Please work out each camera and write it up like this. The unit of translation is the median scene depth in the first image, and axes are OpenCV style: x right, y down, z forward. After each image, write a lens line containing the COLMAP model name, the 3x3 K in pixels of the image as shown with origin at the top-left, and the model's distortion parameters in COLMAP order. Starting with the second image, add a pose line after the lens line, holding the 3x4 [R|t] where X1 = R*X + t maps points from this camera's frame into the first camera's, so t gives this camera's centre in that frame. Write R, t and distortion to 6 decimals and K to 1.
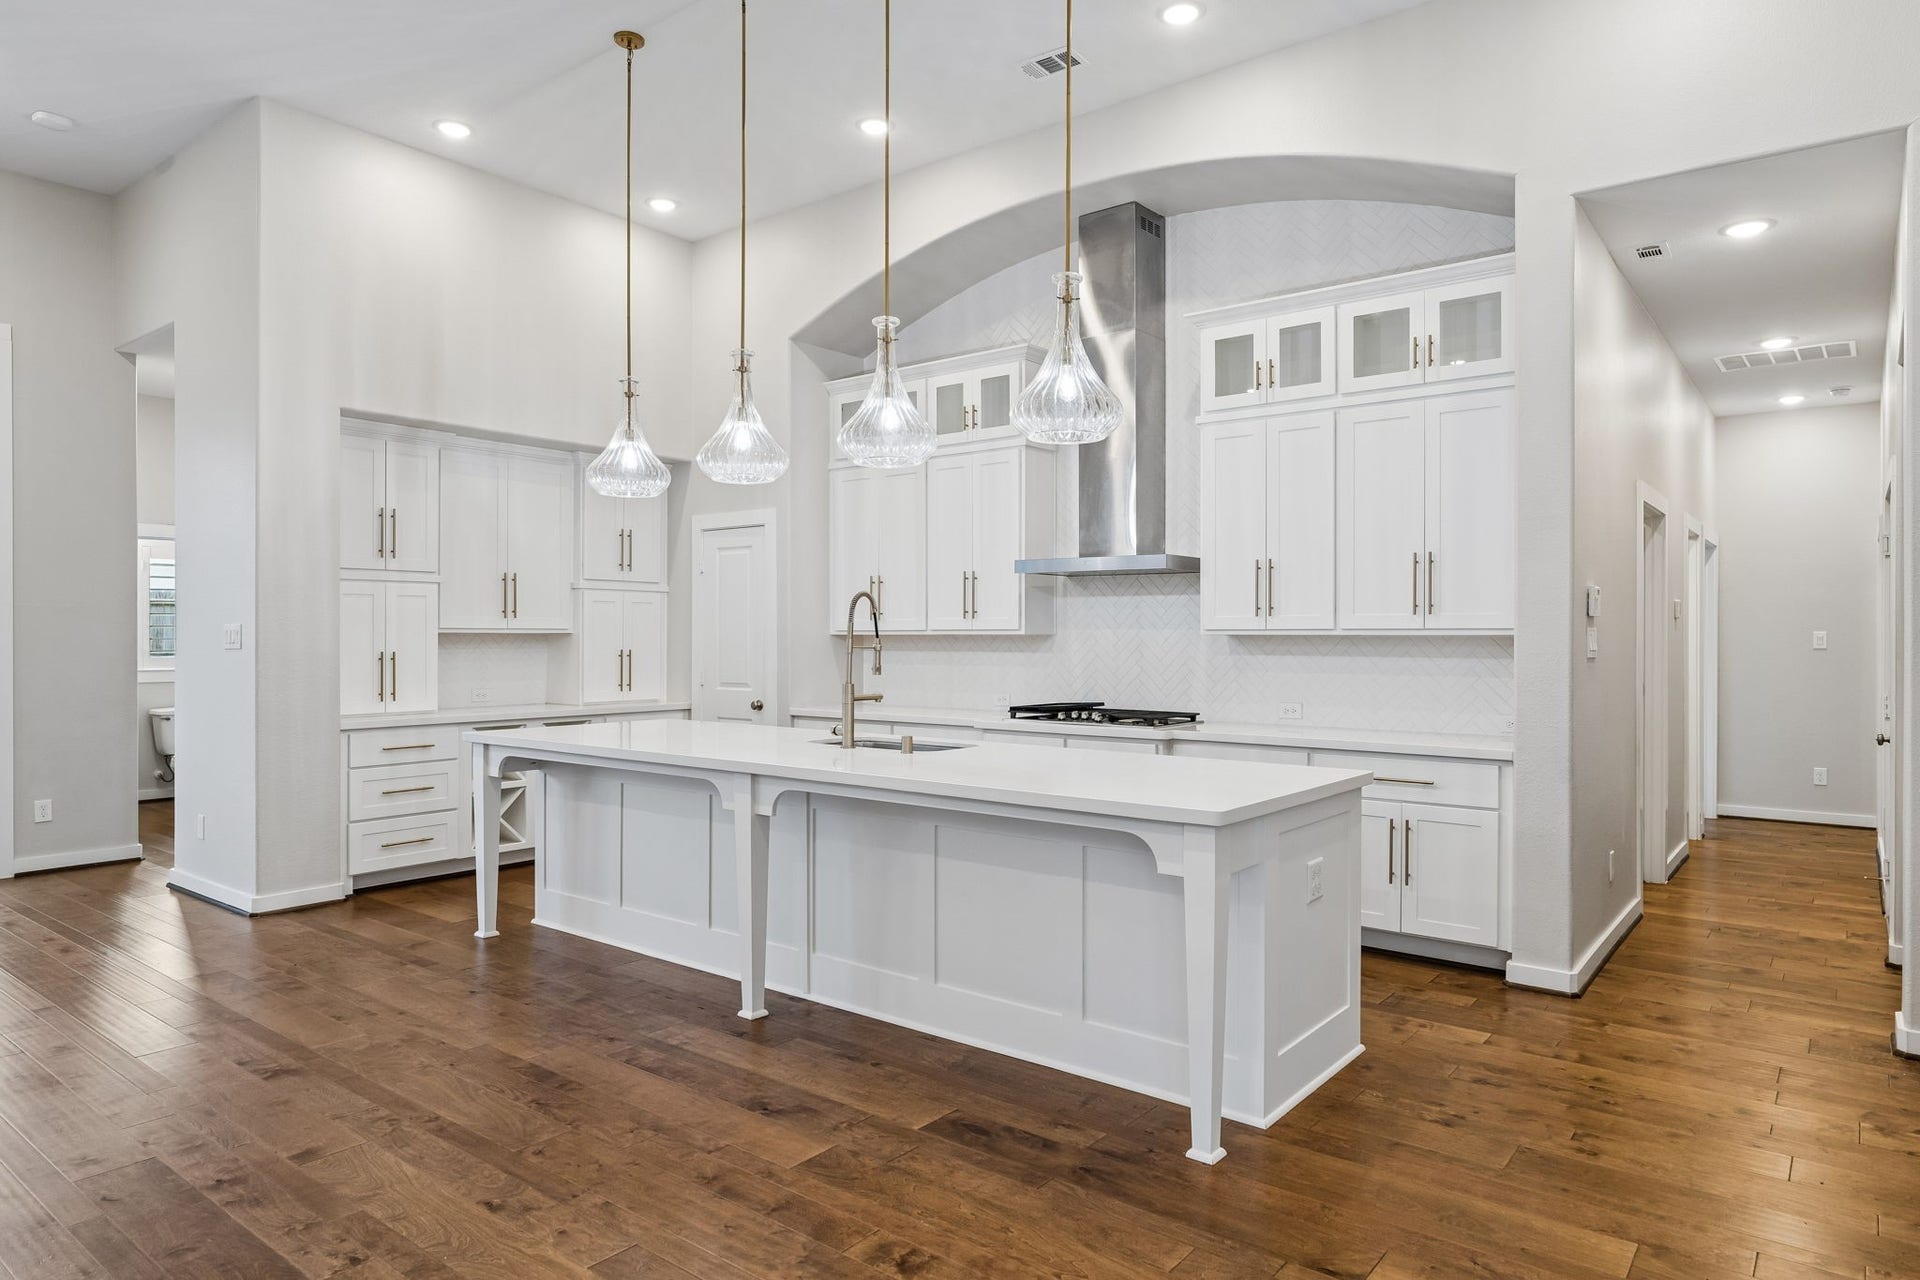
lens RADIAL K [[1148.8, 0, 991.9], [0, 1148.8, 636.5], [0, 0, 1]] dist [0.002420, -0.000125]
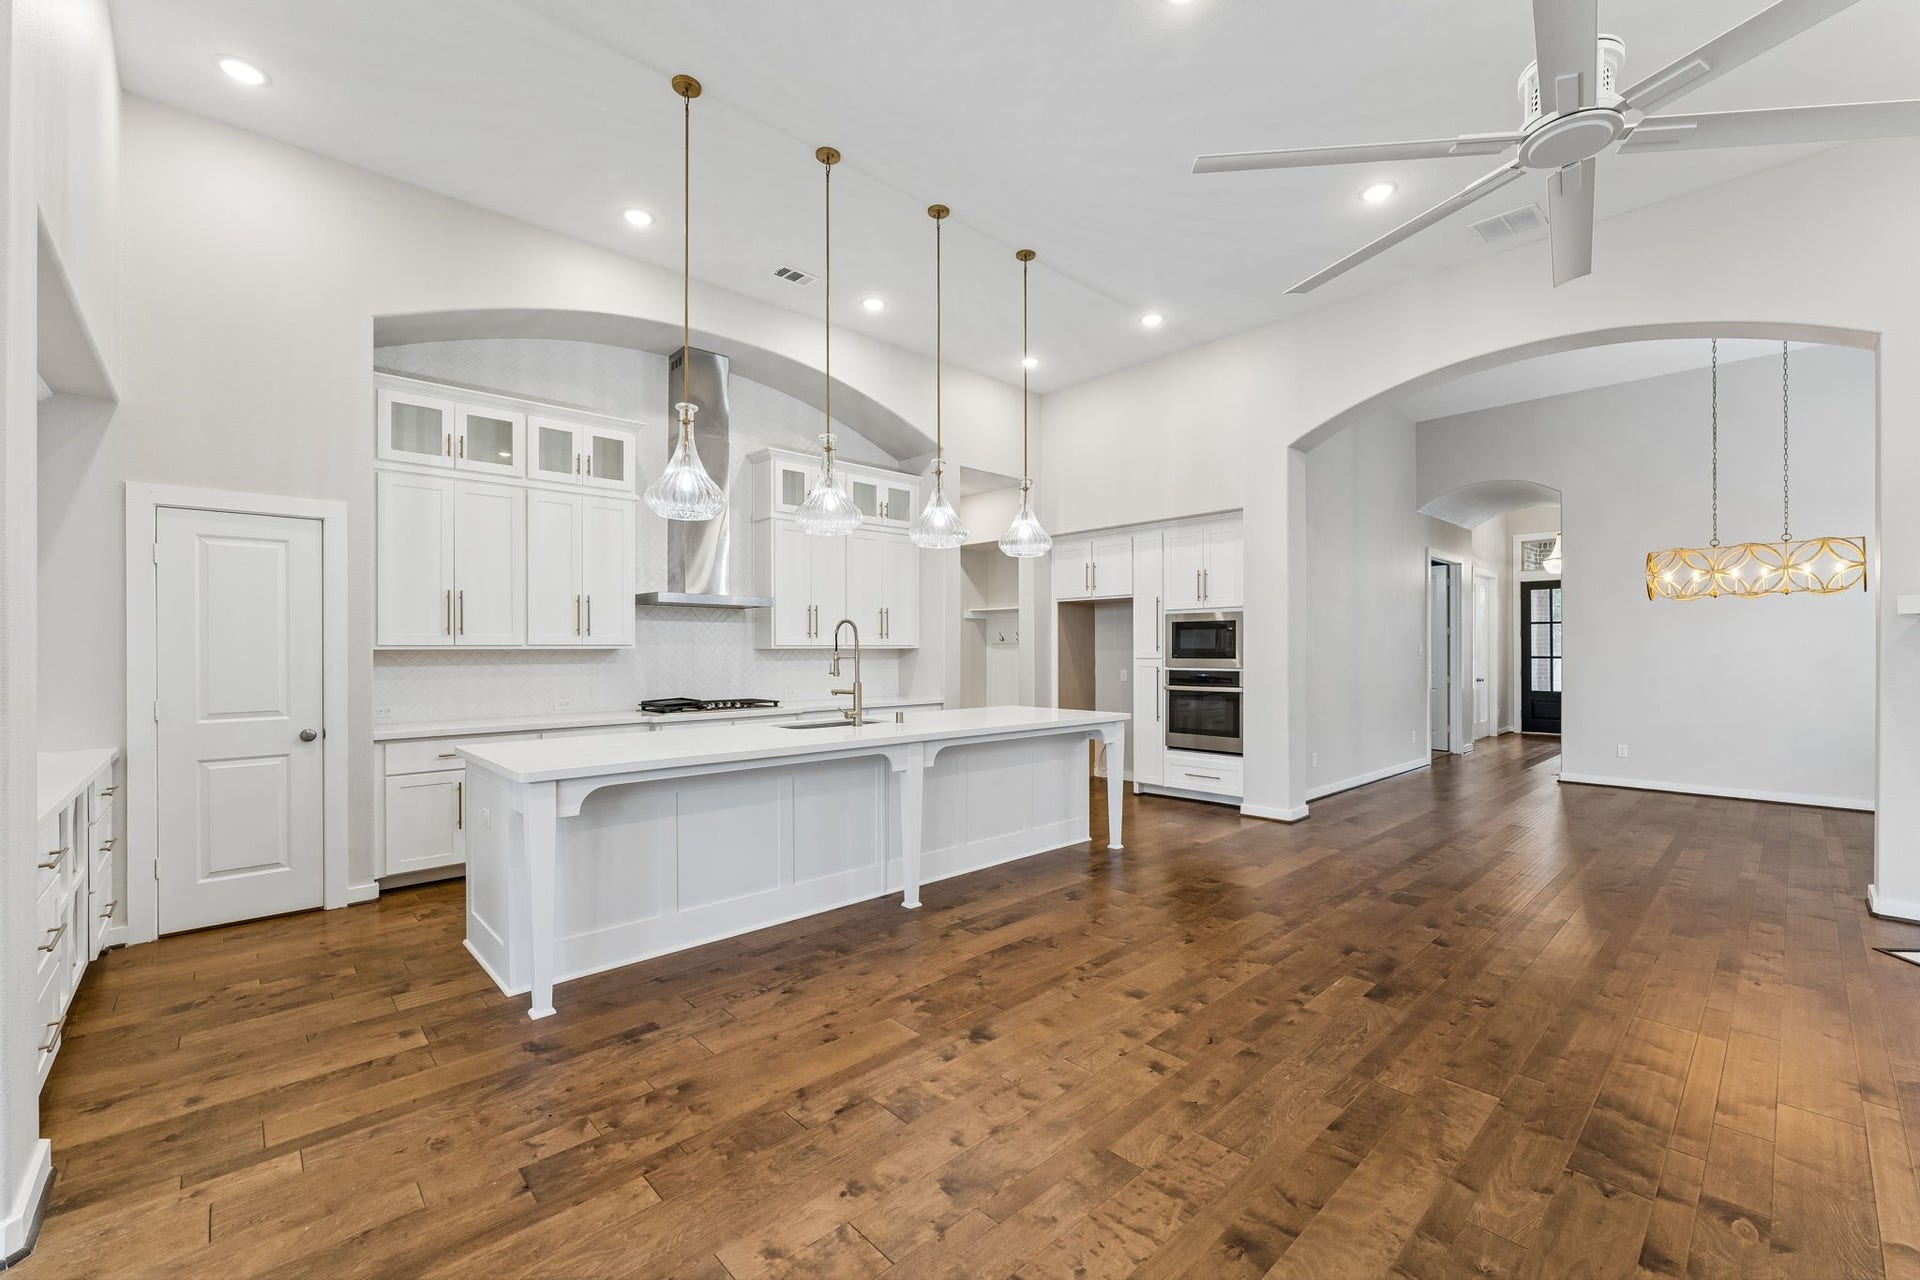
lens RADIAL K [[774.7, 0, 987.2], [0, 774.7, 647.6], [0, 0, 1]] dist [-0.003737, -0.000454]
pose [[0.149028, -0.000171, 0.988833, -0.844949], [0.004960, 0.999988, -0.000574, -0.000858], [-0.988821, 0.004990, 0.149027, 0.541025]]
